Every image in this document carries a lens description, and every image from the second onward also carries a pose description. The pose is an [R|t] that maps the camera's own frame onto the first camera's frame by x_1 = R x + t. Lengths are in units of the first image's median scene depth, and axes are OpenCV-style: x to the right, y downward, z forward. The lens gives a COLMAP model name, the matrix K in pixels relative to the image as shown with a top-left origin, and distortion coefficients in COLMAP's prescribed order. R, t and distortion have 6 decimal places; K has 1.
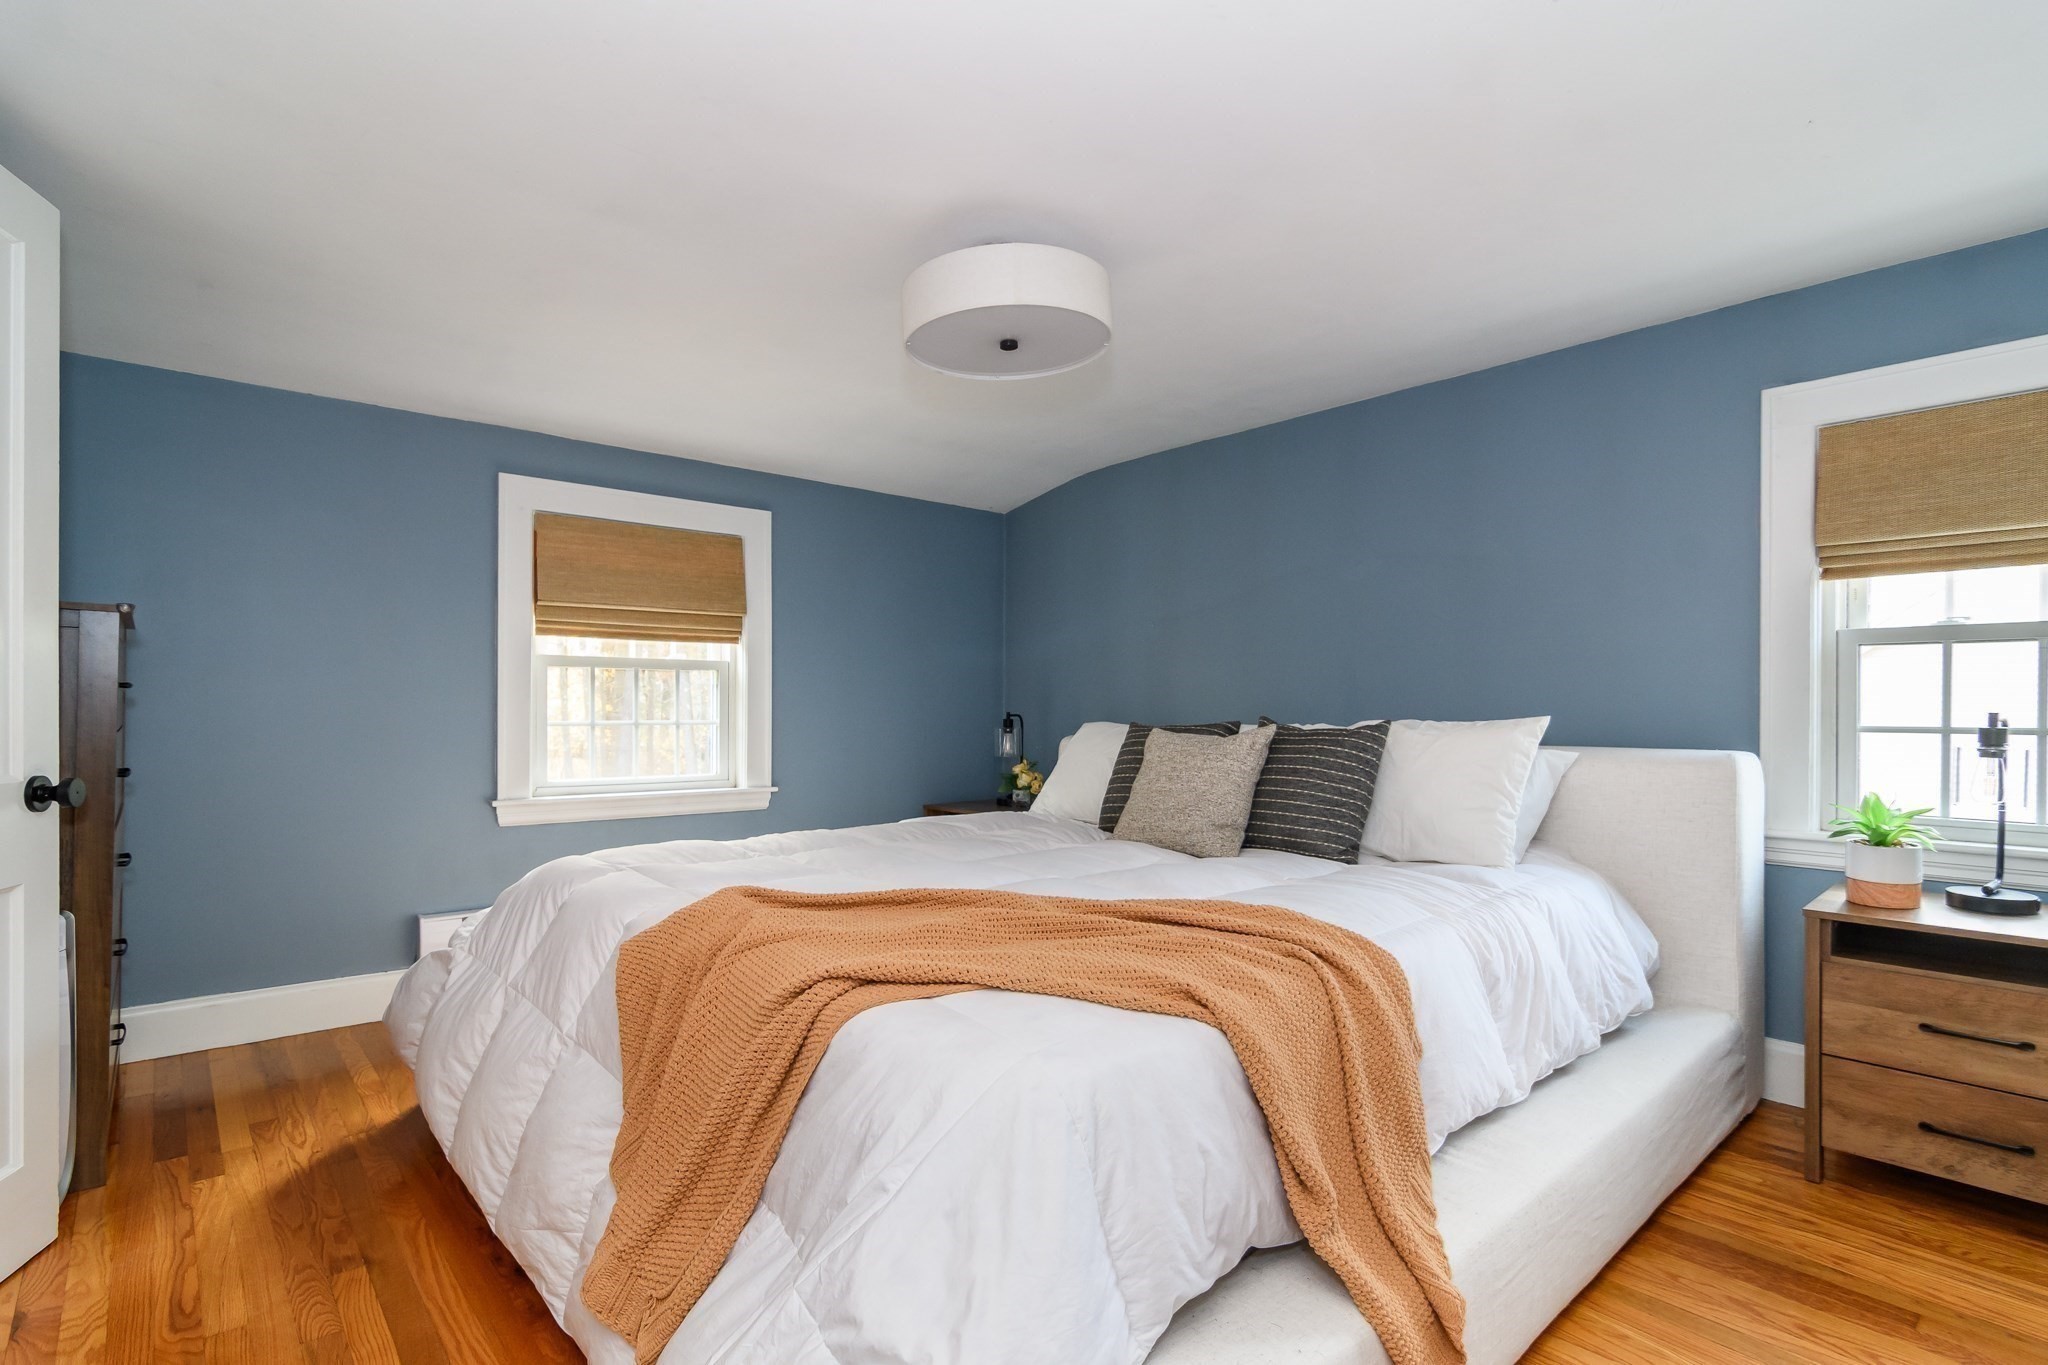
lens RADIAL K [[1001.2, 0, 1029.5], [0, 1001.2, 693.8], [0, 0, 1]] dist [-0.003905, -0.000201]
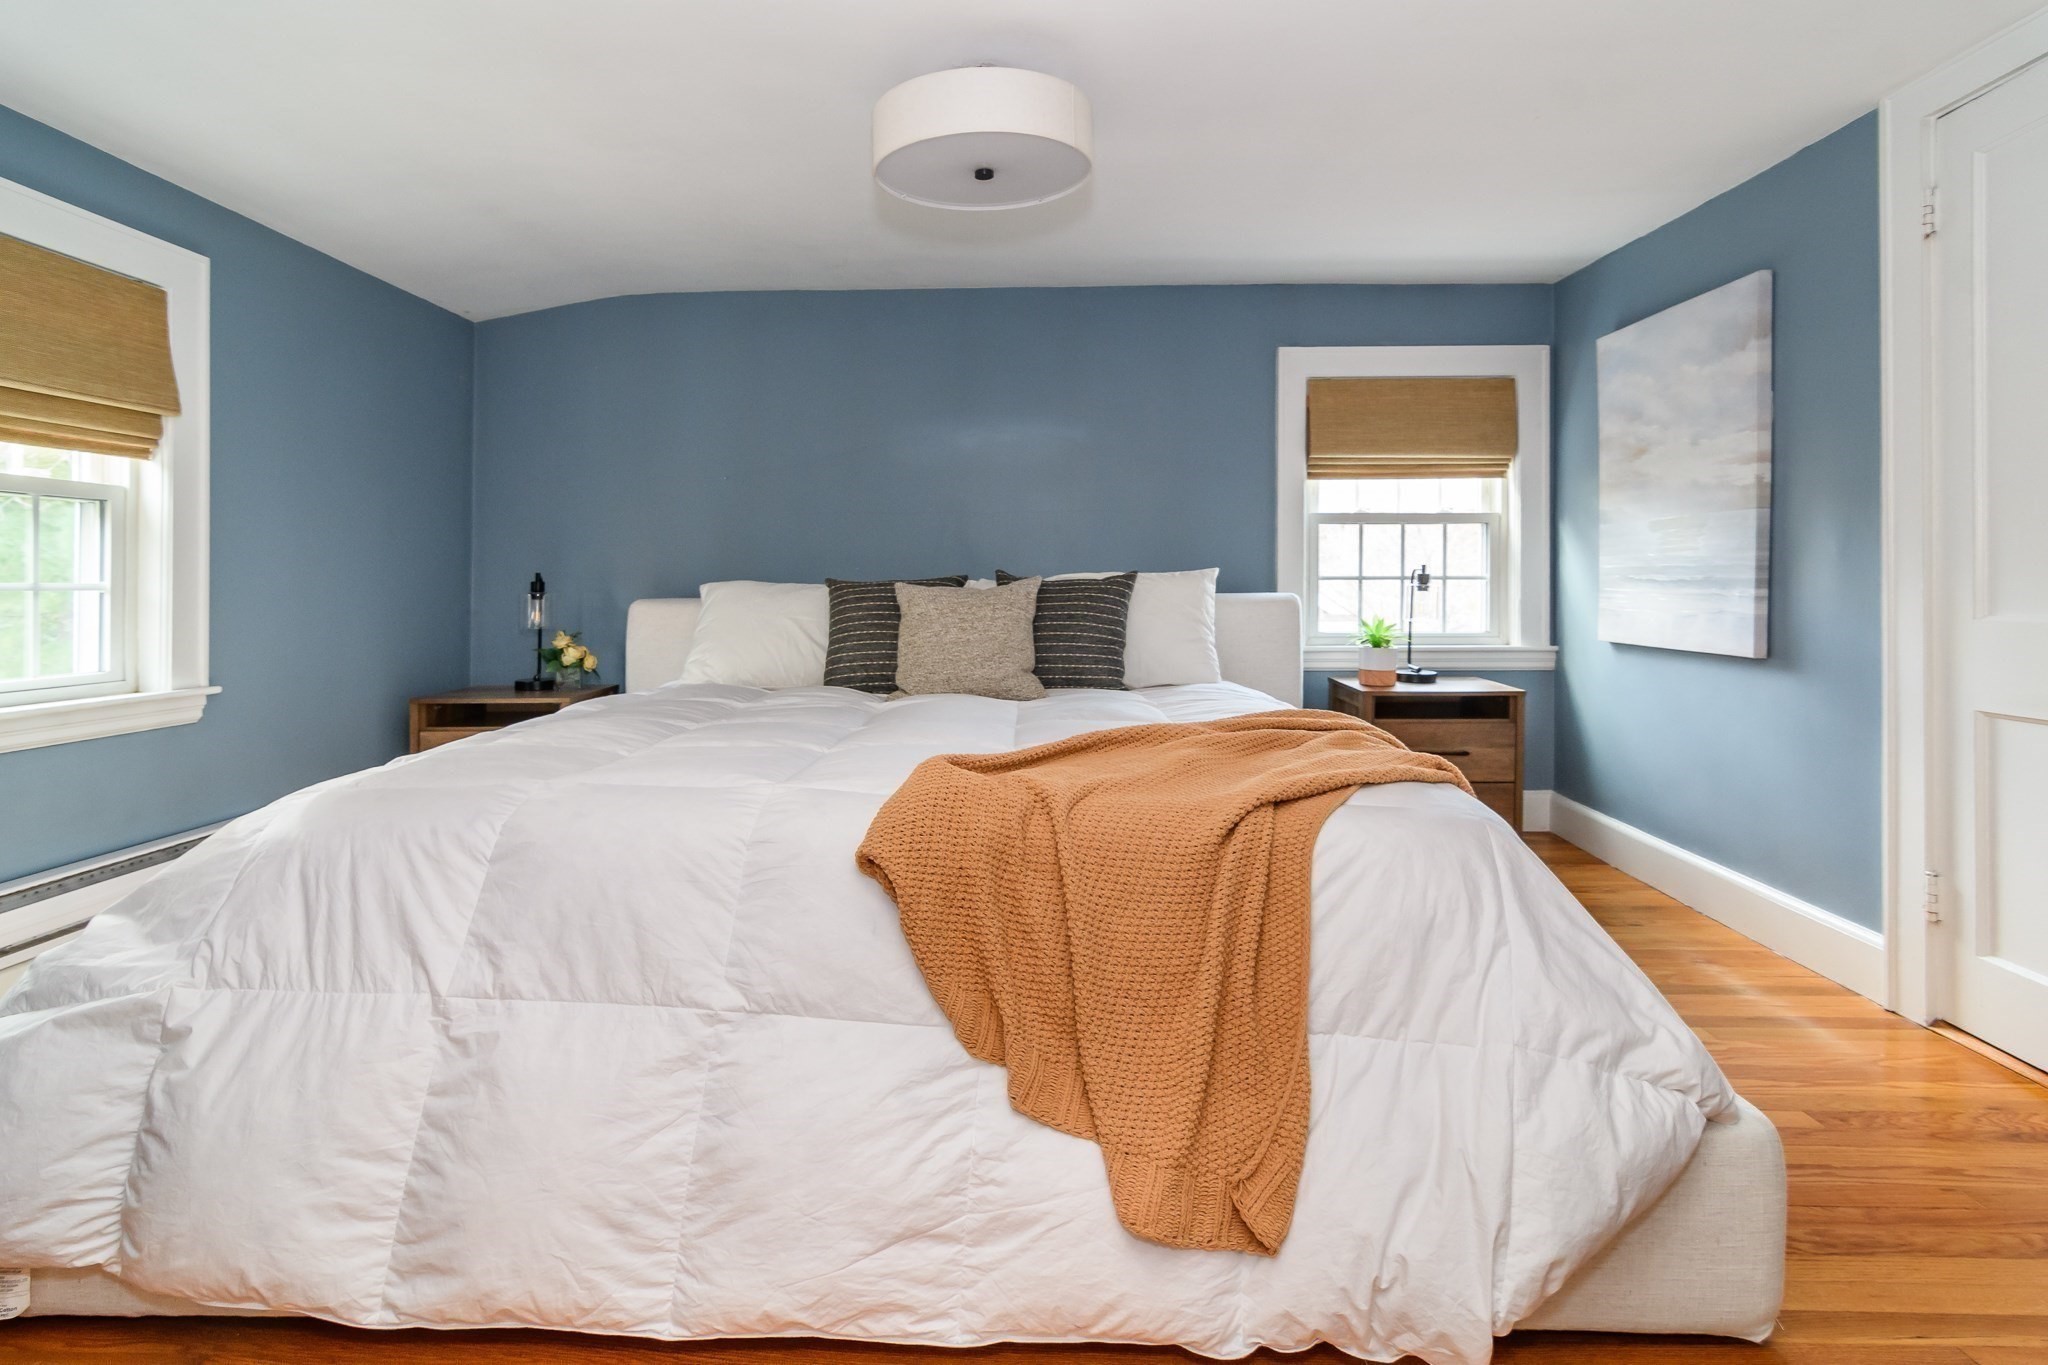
lens RADIAL K [[1001.2, 0, 1051.1], [0, 1001.2, 576.2], [0, 0, 1]] dist [-0.003905, -0.000201]
pose [[0.673021, 0.000437, 0.739623, -0.571607], [-0.003701, 0.999989, 0.002777, 0.028577], [-0.739614, -0.004607, 0.673015, 0.259892]]
